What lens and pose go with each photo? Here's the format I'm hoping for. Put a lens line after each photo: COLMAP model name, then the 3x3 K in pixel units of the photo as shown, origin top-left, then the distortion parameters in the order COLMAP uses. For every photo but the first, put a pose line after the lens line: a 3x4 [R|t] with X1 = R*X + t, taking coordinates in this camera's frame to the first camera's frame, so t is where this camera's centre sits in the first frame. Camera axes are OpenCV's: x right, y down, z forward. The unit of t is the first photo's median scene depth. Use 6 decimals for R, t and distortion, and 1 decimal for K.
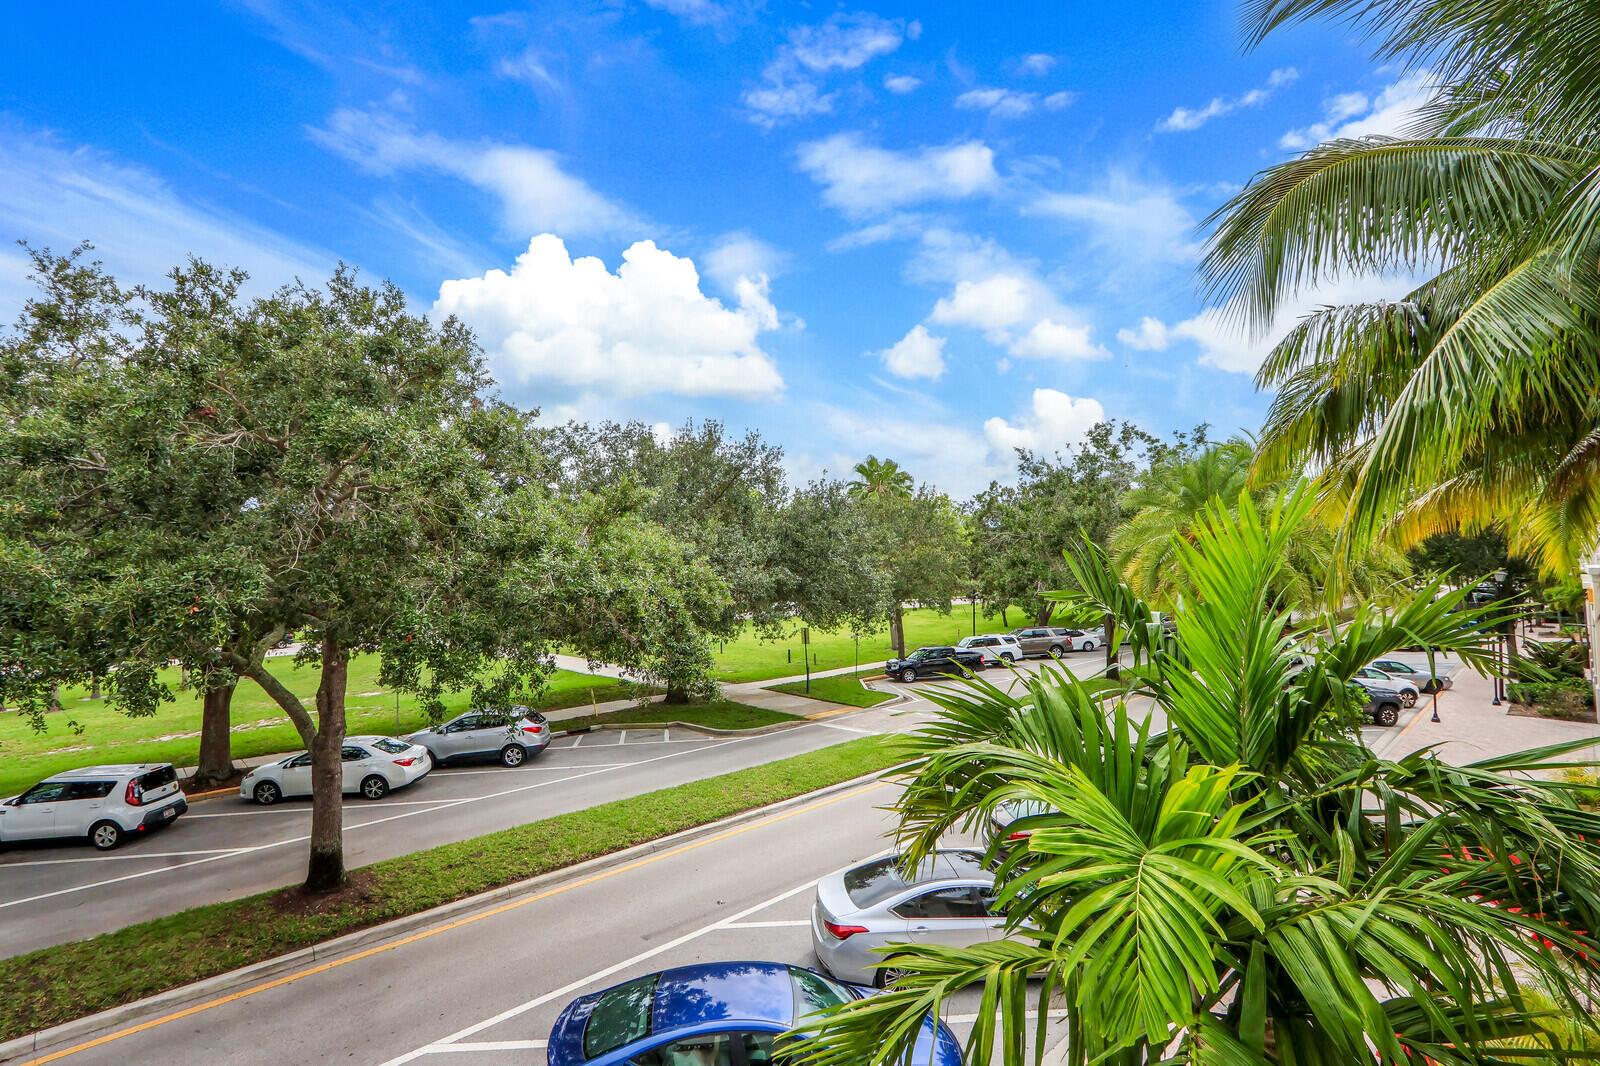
lens RADIAL K [[734.6, 0, 790.1], [0, 734.6, 538.5], [0, 0, 1]] dist [-0.022590, 0.003621]
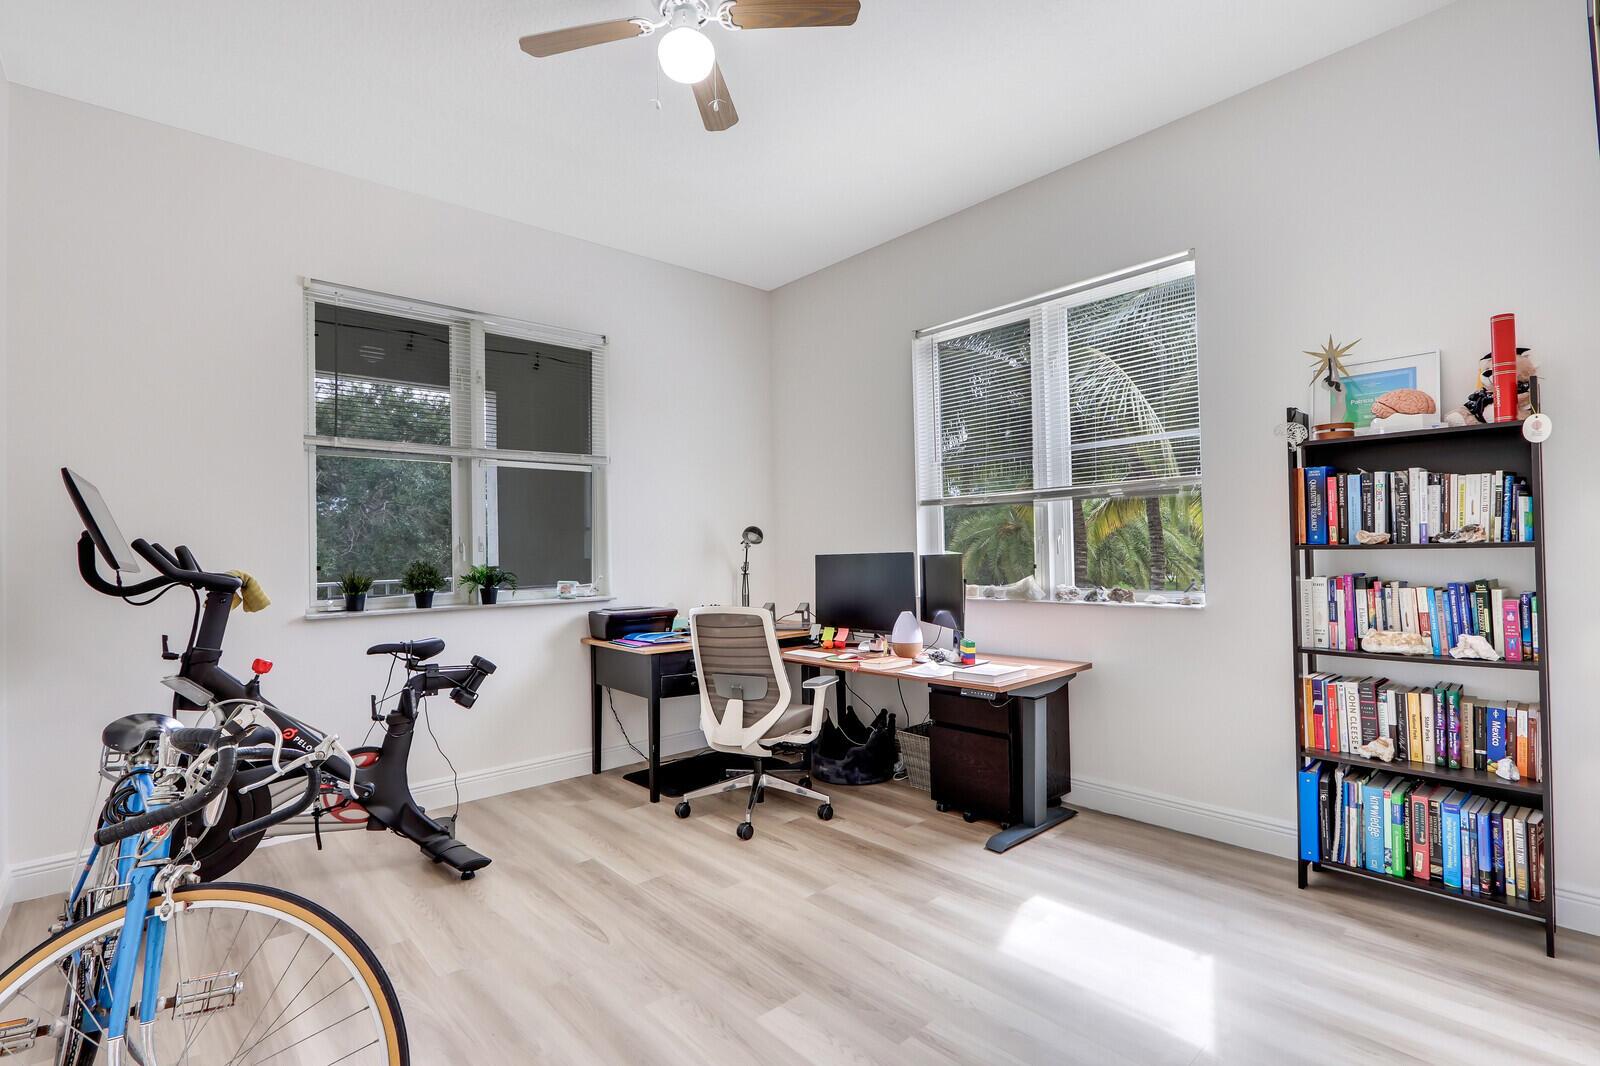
lens RADIAL K [[750.0, 0, 798.9], [0, 750.0, 533.9], [0, 0, 1]] dist [-0.014280, 0.001896]
pose [[0.999784, 0.000286, -0.020794, 0.278947], [0.000007, 0.999900, 0.014109, -0.017640], [0.020796, -0.014107, 0.999684, -0.497654]]
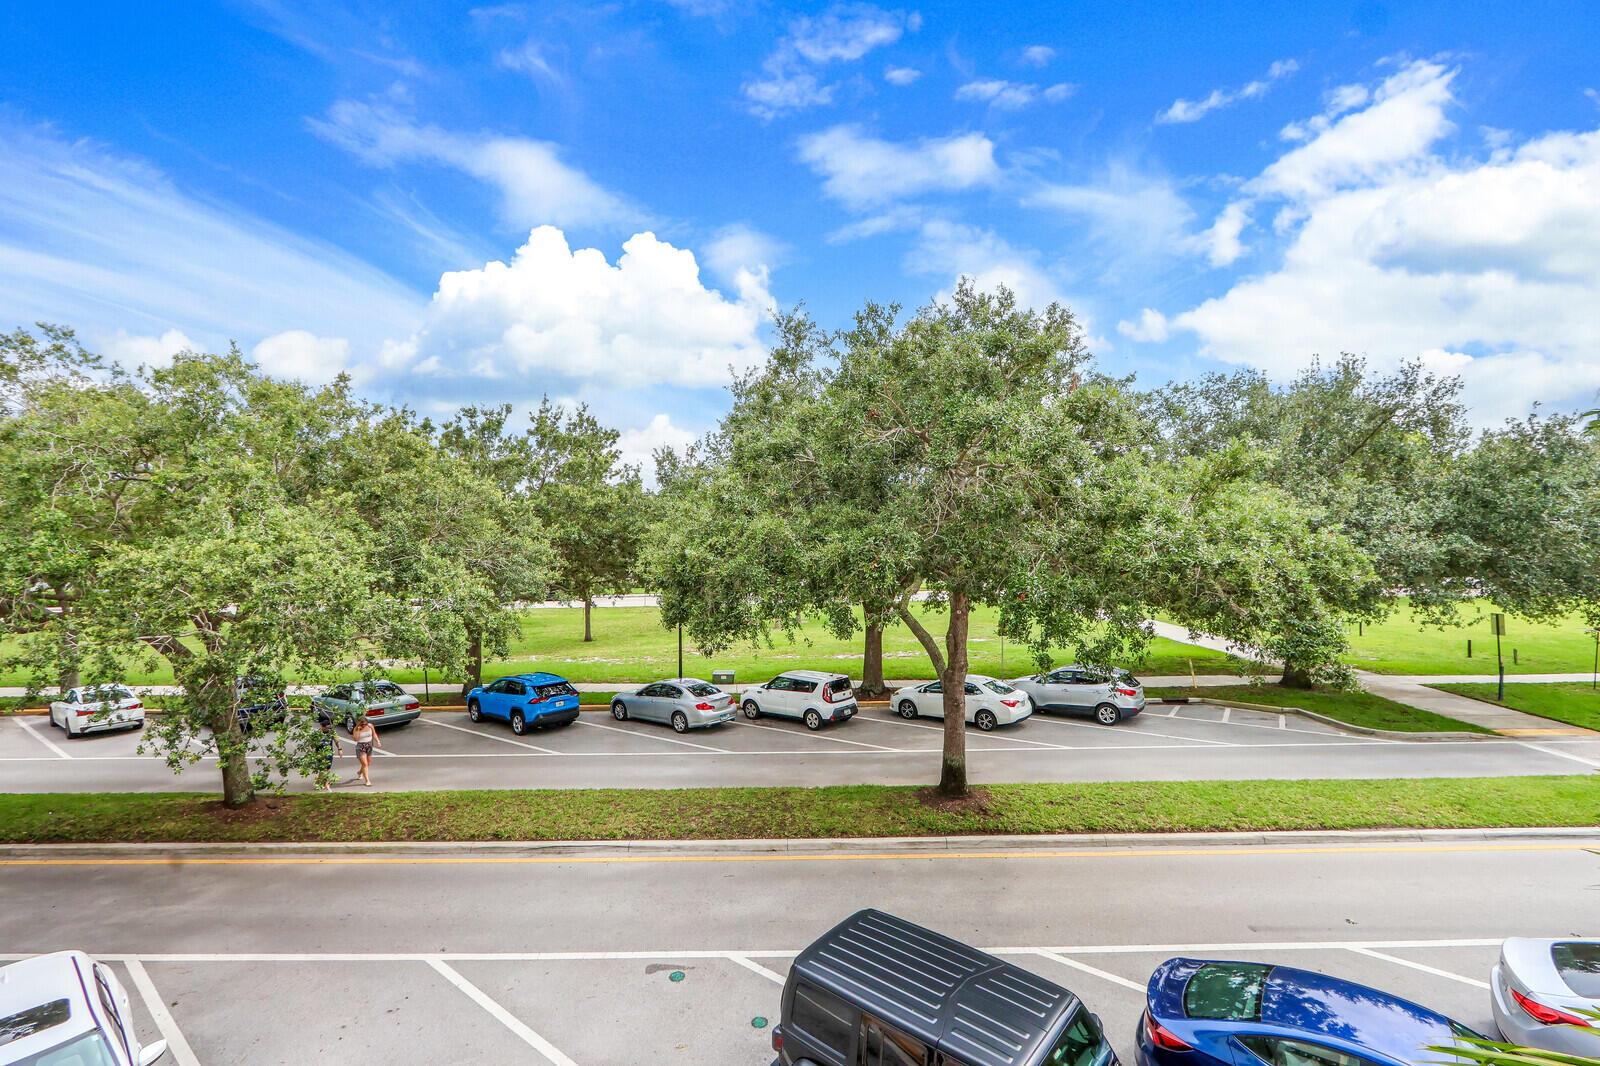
lens RADIAL K [[734.6, 0, 795.6], [0, 734.6, 536.4], [0, 0, 1]] dist [-0.022590, 0.003621]
pose [[0.727263, 0.014746, -0.686201, 0.006147], [0.021072, 0.998818, 0.043796, -0.010947], [0.686035, -0.046311, 0.726093, -0.054991]]
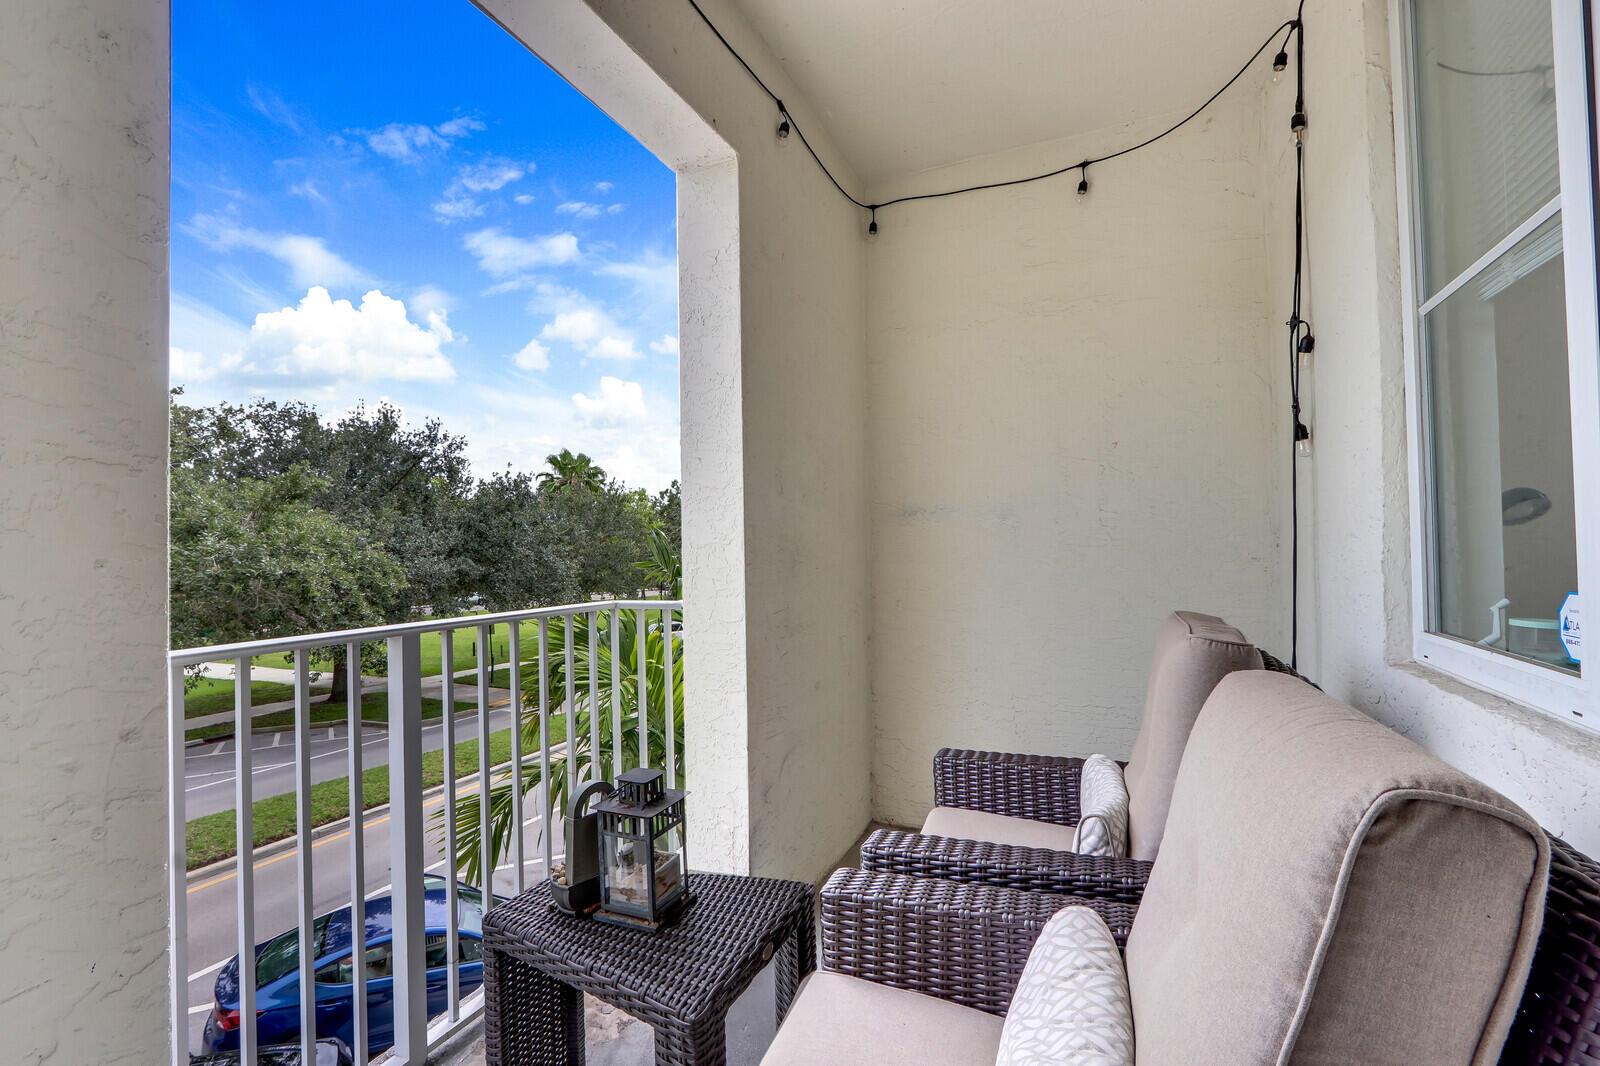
lens RADIAL K [[750.0, 0, 790.1], [0, 750.0, 538.6], [0, 0, 1]] dist [-0.014280, 0.001896]
pose [[0.925235, 0.010882, 0.379239, 0.022884], [-0.013862, 0.999891, 0.005129, 0.003953], [-0.379142, -0.010003, 0.925284, -0.211010]]
